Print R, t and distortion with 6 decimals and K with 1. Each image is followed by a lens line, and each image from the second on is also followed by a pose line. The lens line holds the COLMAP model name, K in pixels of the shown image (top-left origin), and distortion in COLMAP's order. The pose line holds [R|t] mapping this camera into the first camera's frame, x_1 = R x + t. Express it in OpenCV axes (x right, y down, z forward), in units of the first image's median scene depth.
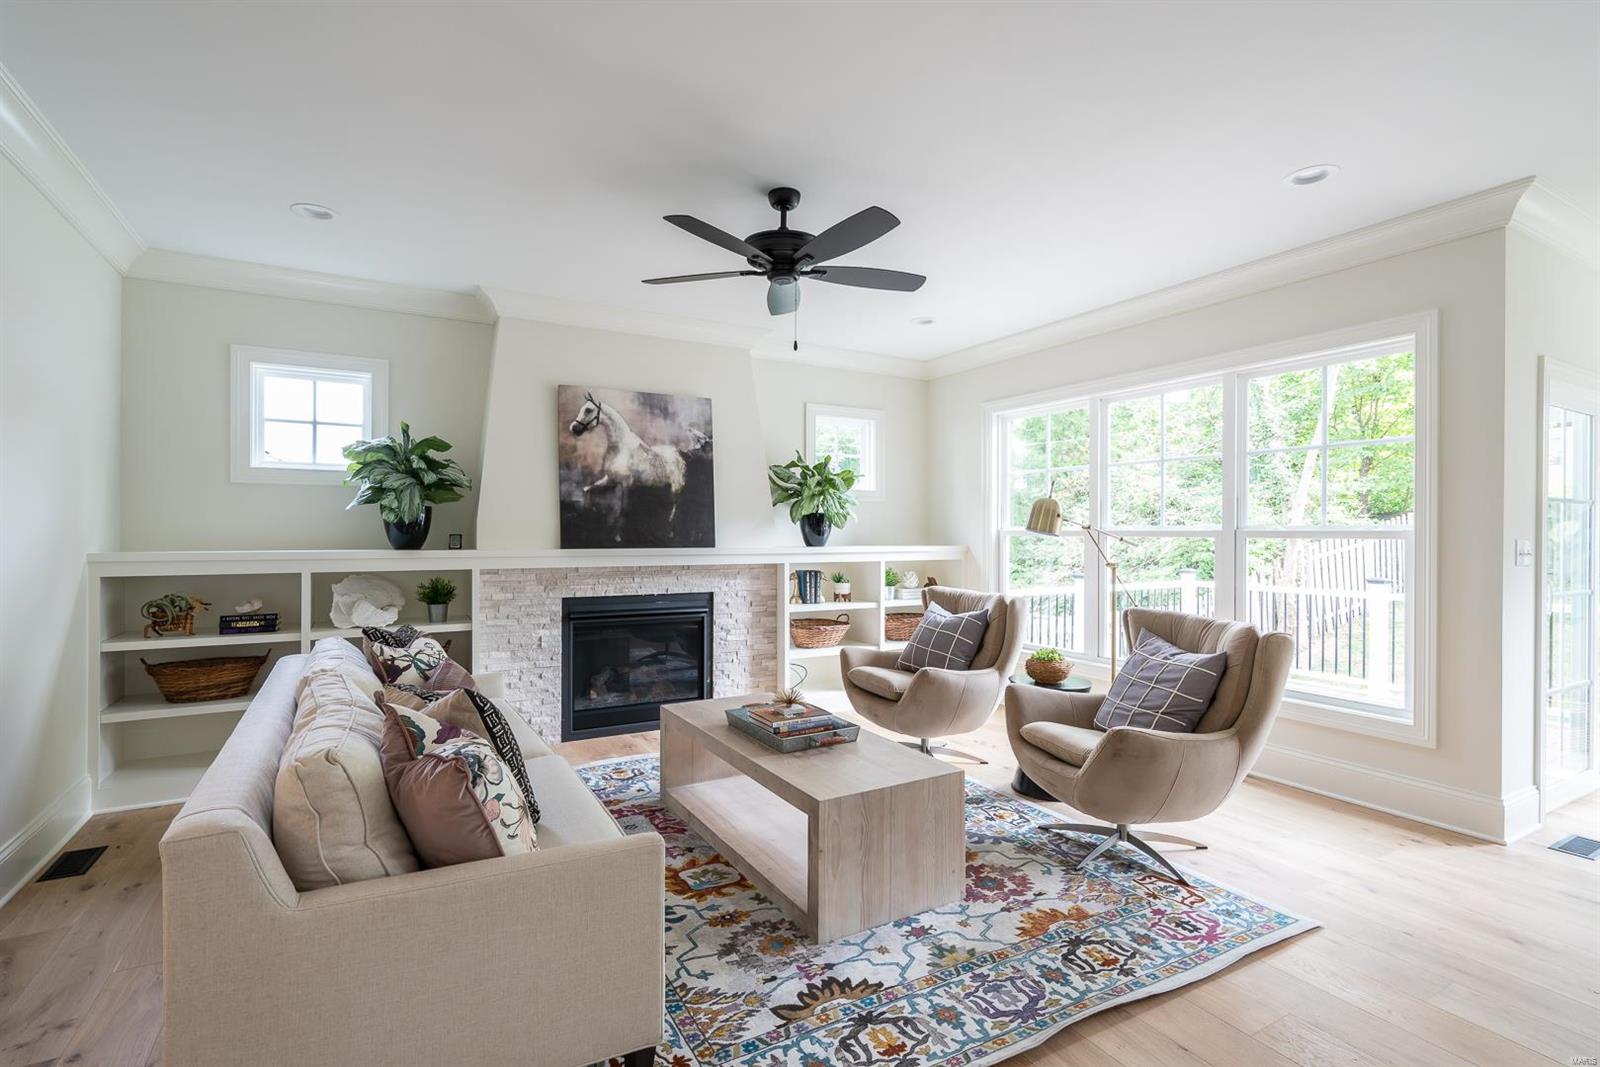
lens RADIAL K [[749.6, 0, 800.0], [0, 749.6, 533.5], [0, 0, 1]] dist [-0.001096, 0.000091]
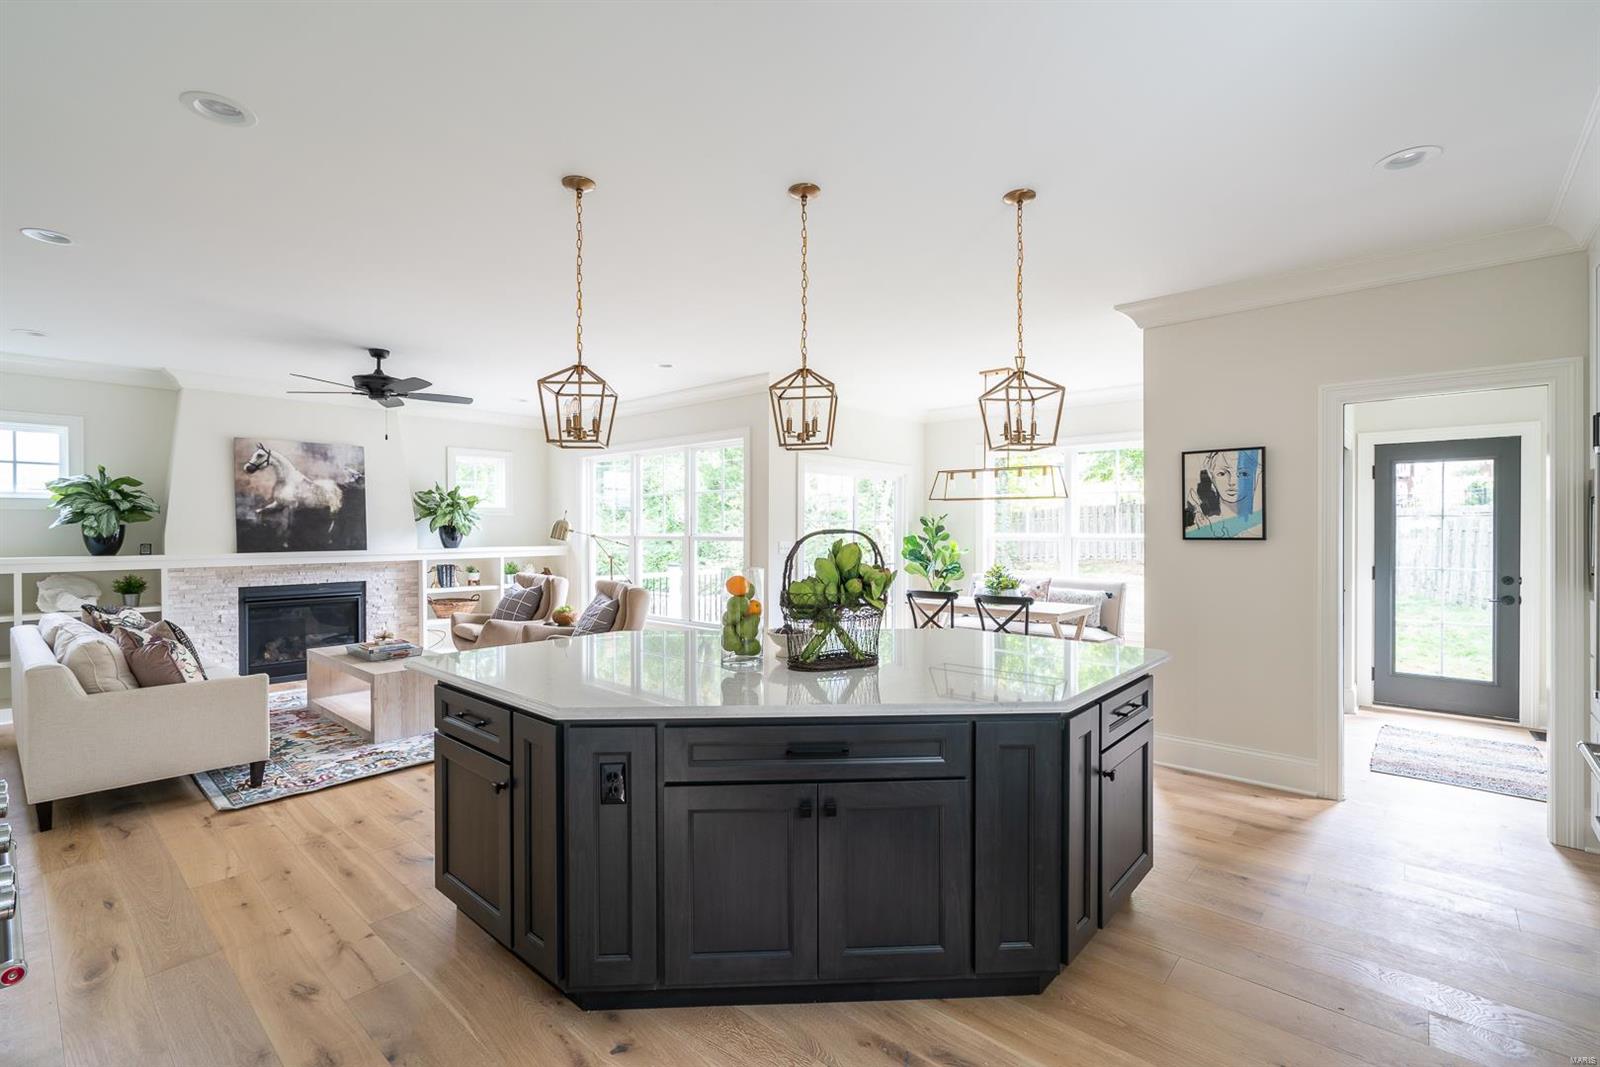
lens RADIAL K [[709.9, 0, 792.9], [0, 709.9, 532.1], [0, 0, 1]] dist [-0.000103, 0.000155]
pose [[0.947475, -0.008188, 0.319724, 0.247401], [0.007177, 0.999965, 0.004341, -0.017487], [-0.319748, -0.001818, 0.947501, -0.608434]]
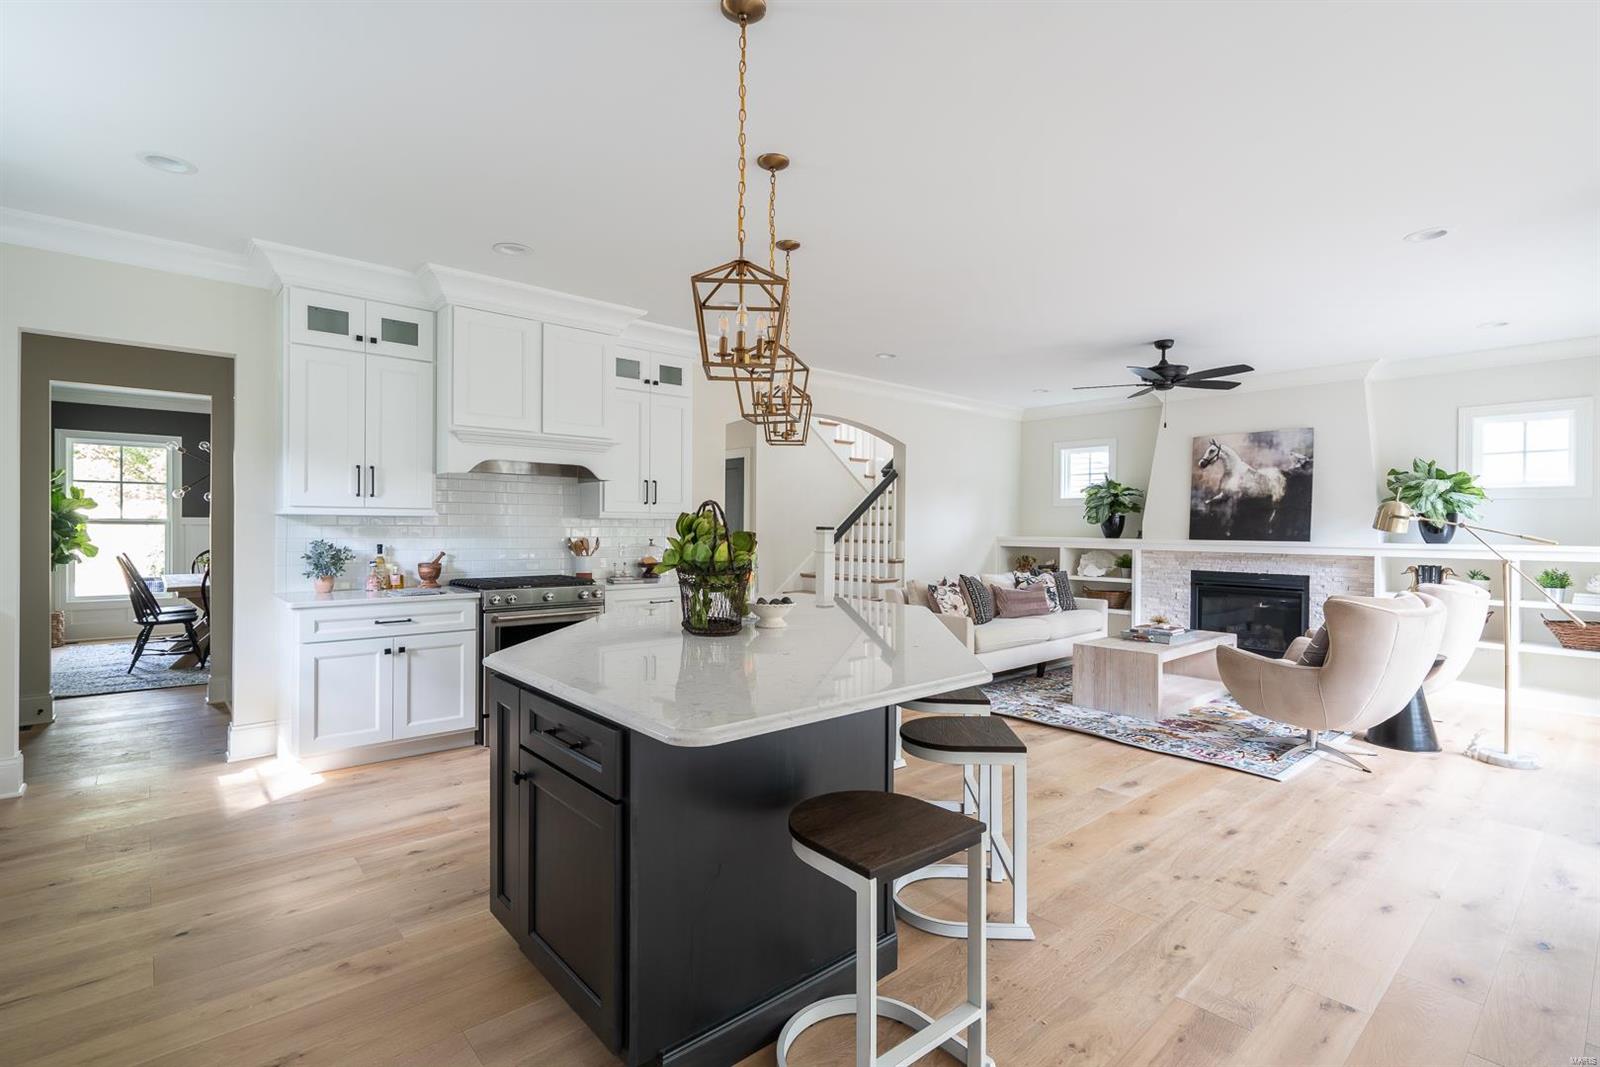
lens RADIAL K [[728.9, 0, 800.0], [0, 728.9, 533.5], [0, 0, 1]] dist [0.000916, 0.000185]
pose [[0.218241, 0.008884, -0.975854, 1.016412], [-0.007571, 0.999944, 0.007410, 0.001800], [0.975866, 0.005771, 0.218296, -0.161418]]
